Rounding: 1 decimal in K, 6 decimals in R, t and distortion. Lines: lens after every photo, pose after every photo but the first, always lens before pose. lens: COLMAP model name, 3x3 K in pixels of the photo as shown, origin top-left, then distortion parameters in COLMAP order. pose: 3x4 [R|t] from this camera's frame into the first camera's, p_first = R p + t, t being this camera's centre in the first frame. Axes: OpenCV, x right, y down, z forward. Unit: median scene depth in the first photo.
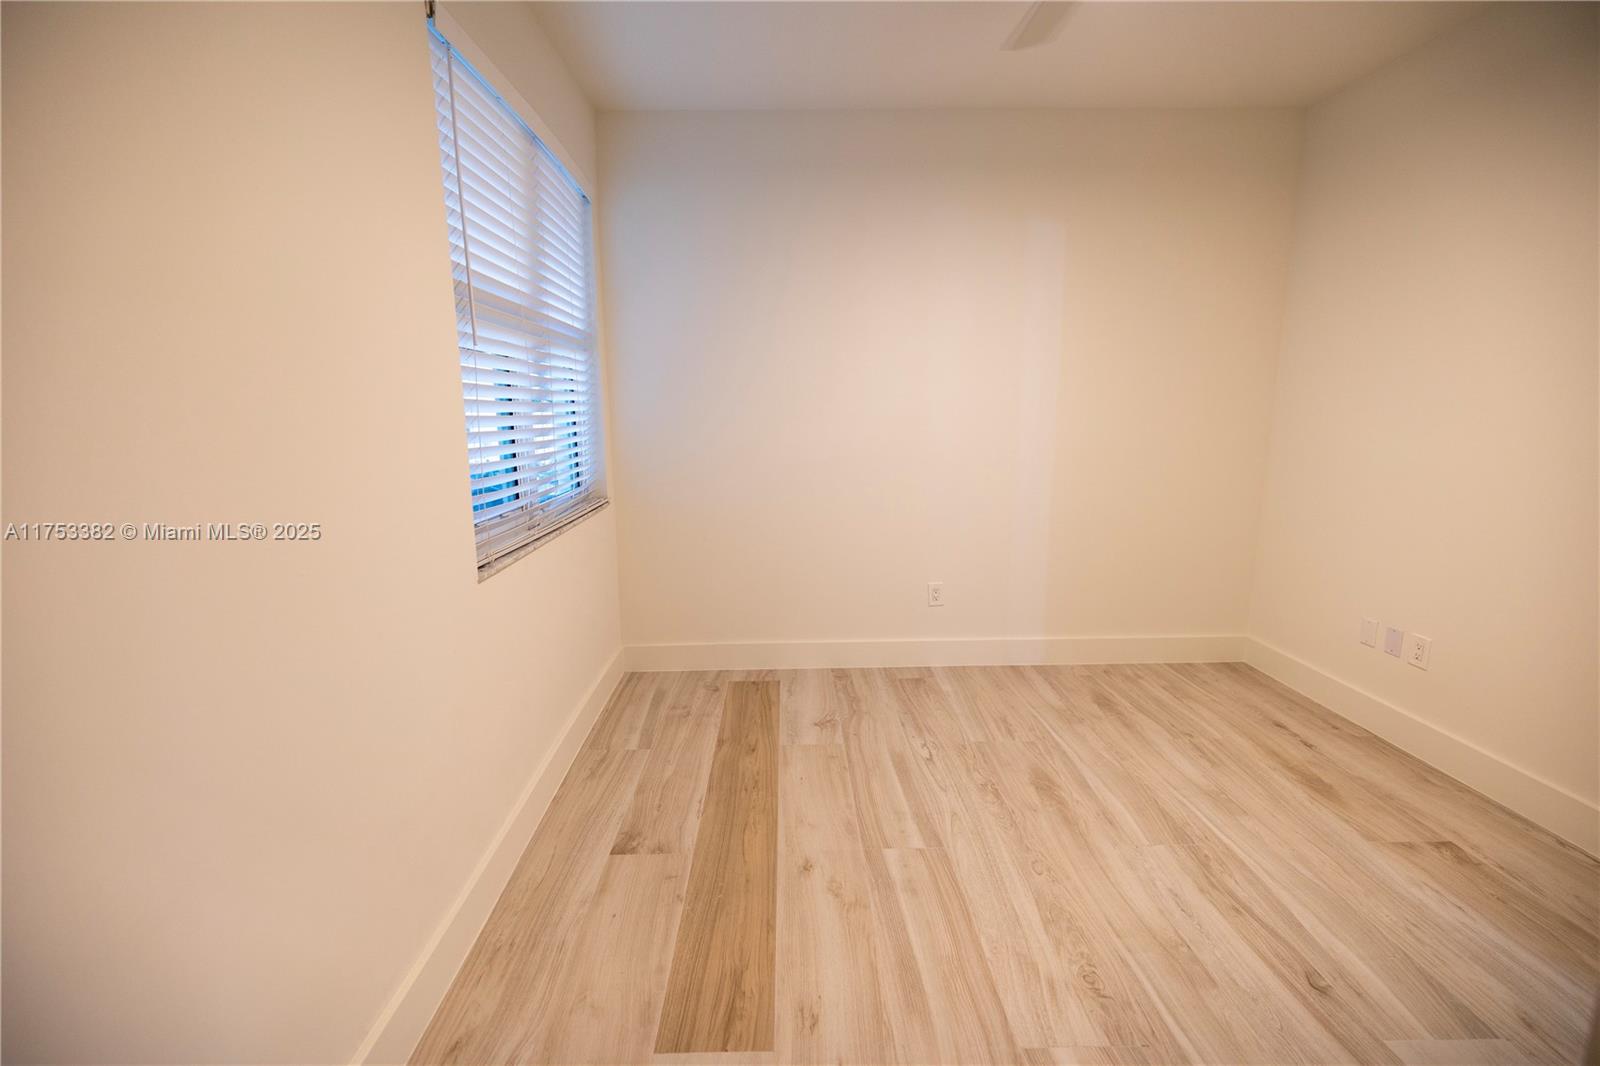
lens RADIAL K [[676.9, 0, 797.2], [0, 676.9, 526.2], [0, 0, 1]] dist [0.002857, 0.000521]
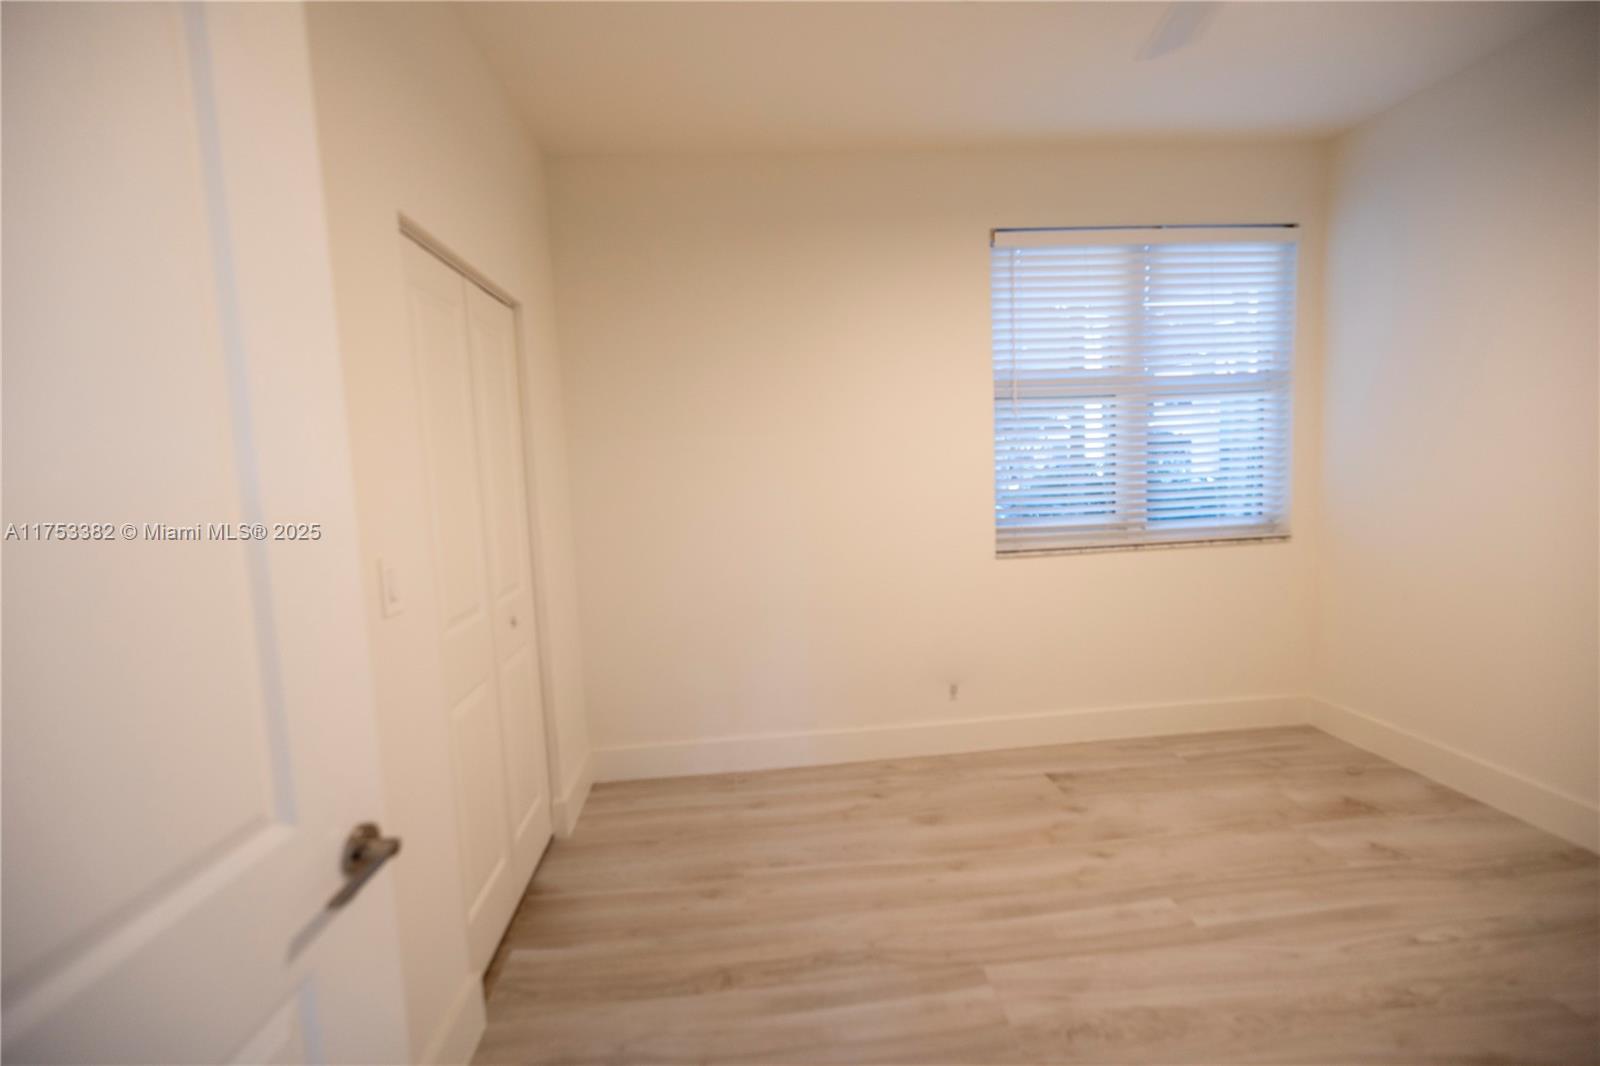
lens RADIAL K [[676.9, 0, 797.8], [0, 676.9, 534.3], [0, 0, 1]] dist [0.002857, 0.000521]
pose [[0.073220, 0.111618, -0.991050, 1.015687], [-0.131891, 0.986073, 0.101313, -0.080247], [0.988556, 0.123292, 0.086922, 0.307245]]
